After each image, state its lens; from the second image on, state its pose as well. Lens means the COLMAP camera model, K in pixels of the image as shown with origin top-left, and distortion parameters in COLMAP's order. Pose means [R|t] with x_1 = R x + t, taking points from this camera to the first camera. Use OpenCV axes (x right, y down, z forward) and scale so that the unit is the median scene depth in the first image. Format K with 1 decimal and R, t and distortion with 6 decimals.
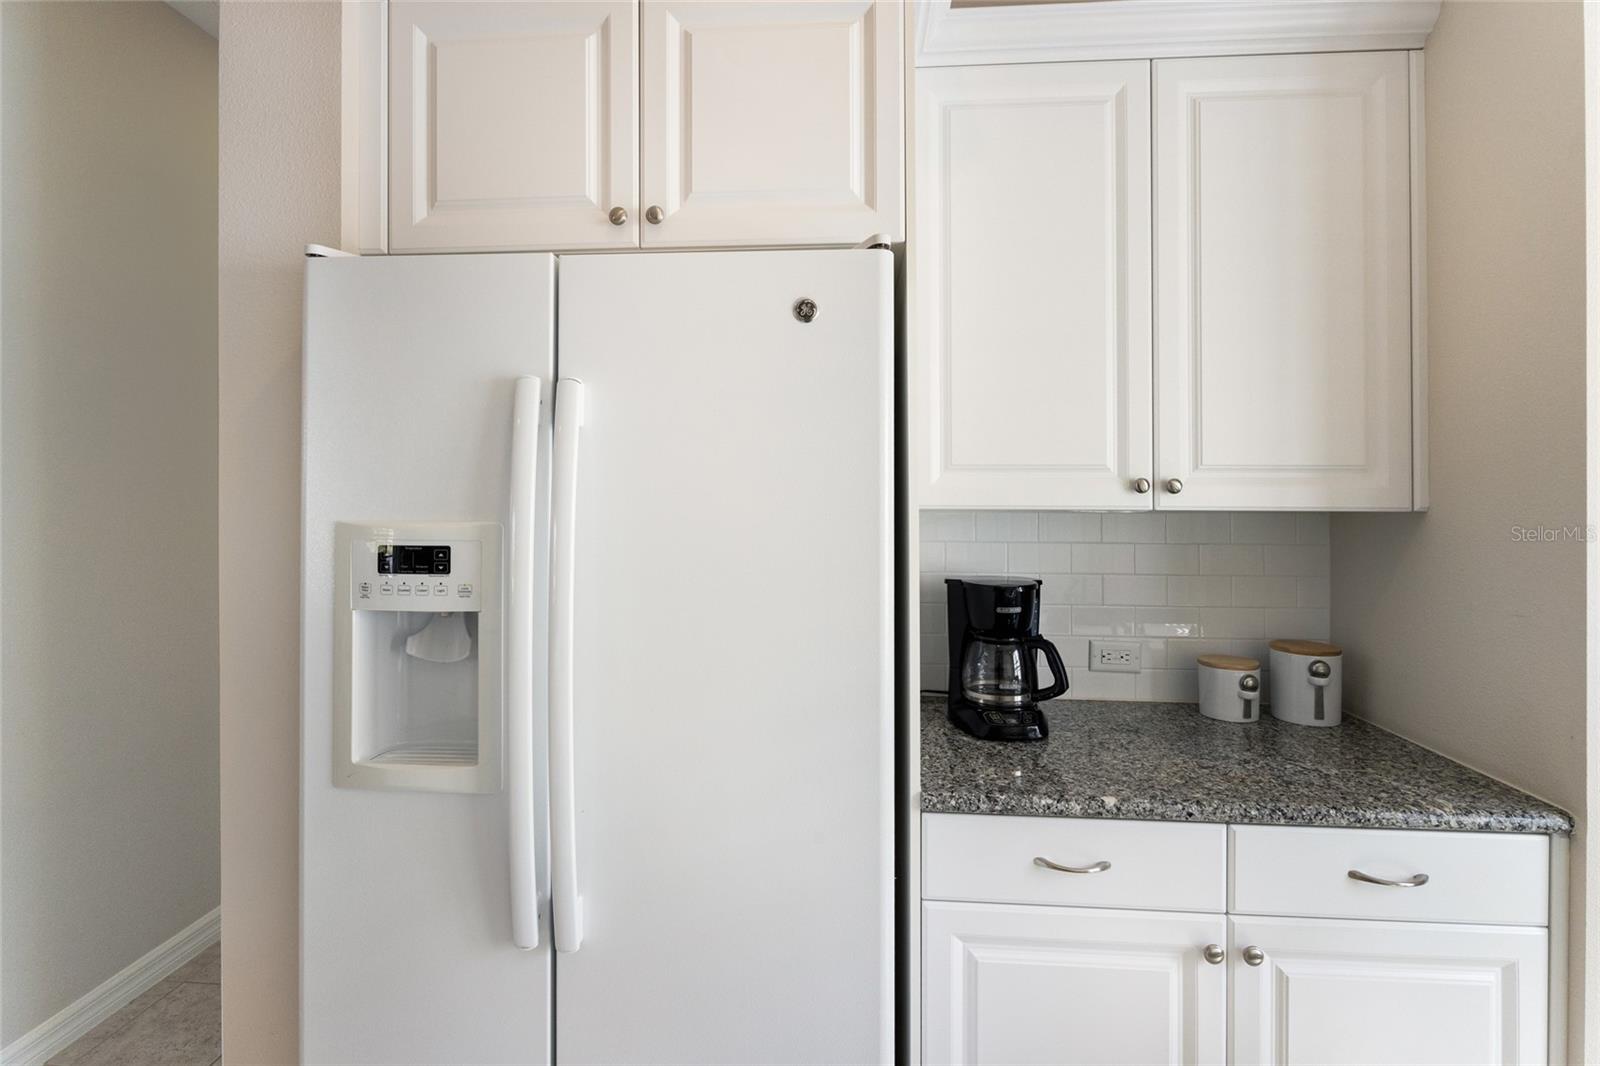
lens RADIAL K [[744.1, 0, 836.5], [0, 744.1, 482.4], [0, 0, 1]] dist [0.010317, -0.001978]
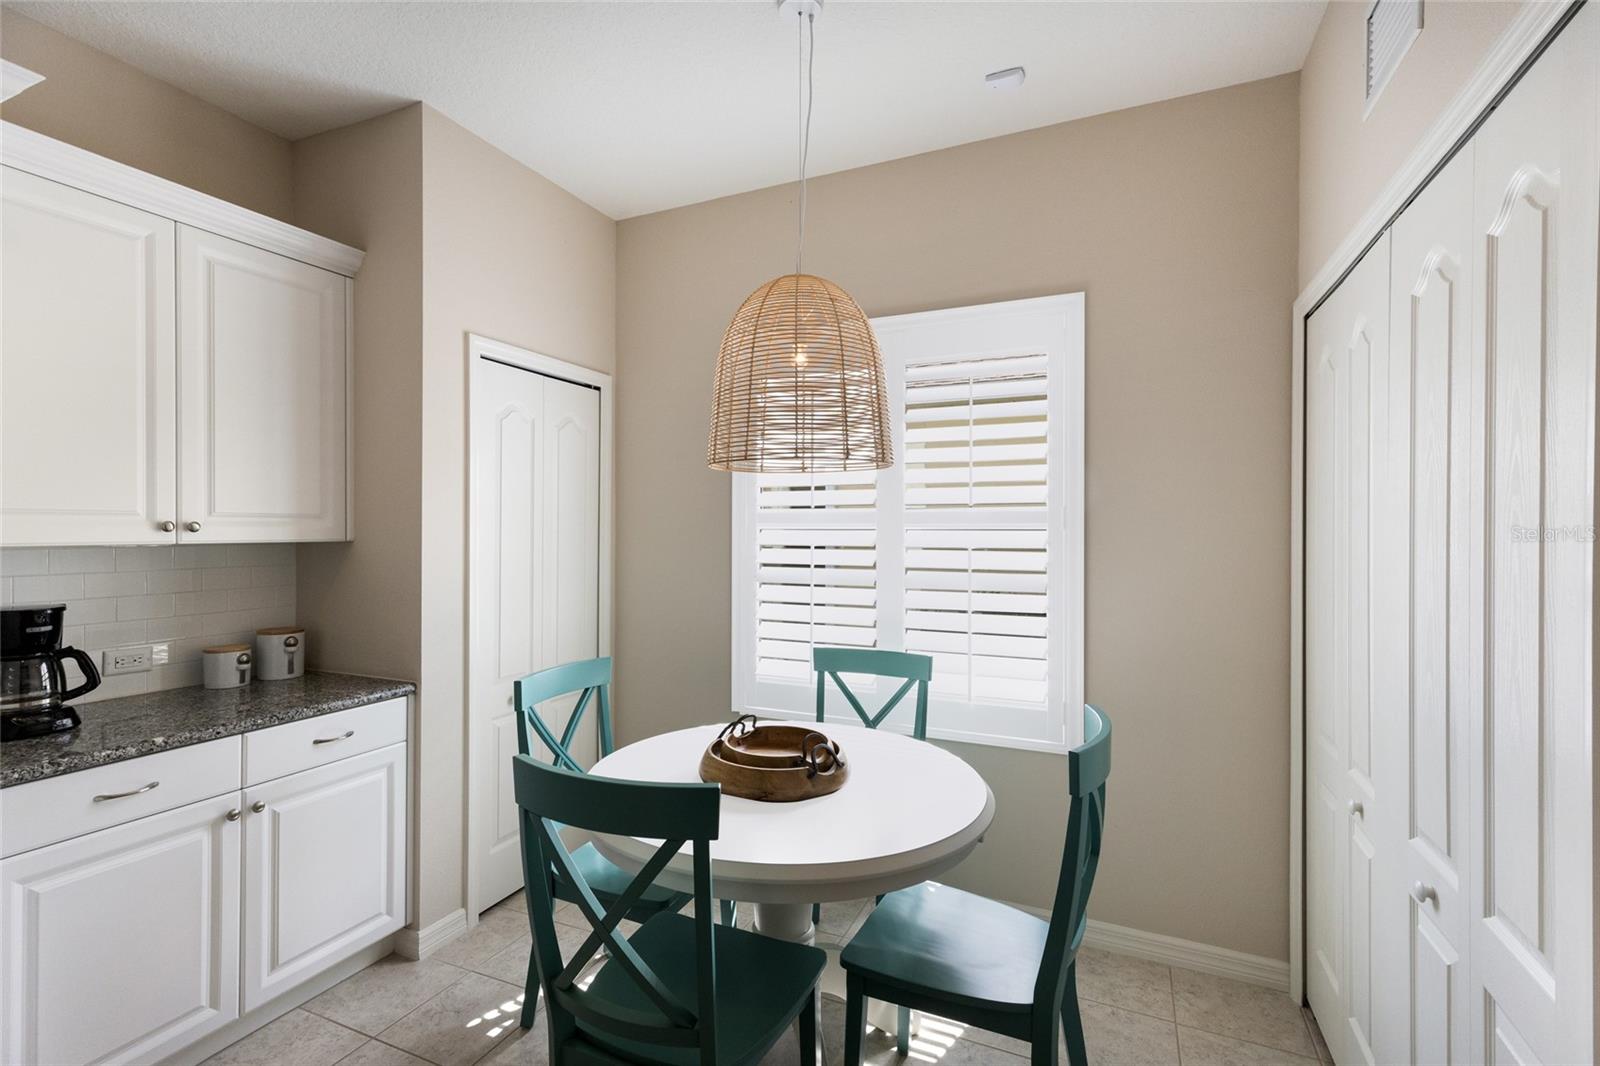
lens RADIAL K [[744.1, 0, 798.5], [0, 744.1, 527.2], [0, 0, 1]] dist [0.010317, -0.001978]
pose [[0.347670, -0.001595, 0.937616, -0.489281], [-0.007008, 0.999966, 0.004300, -0.008462], [-0.937591, -0.008066, 0.347647, -0.586706]]
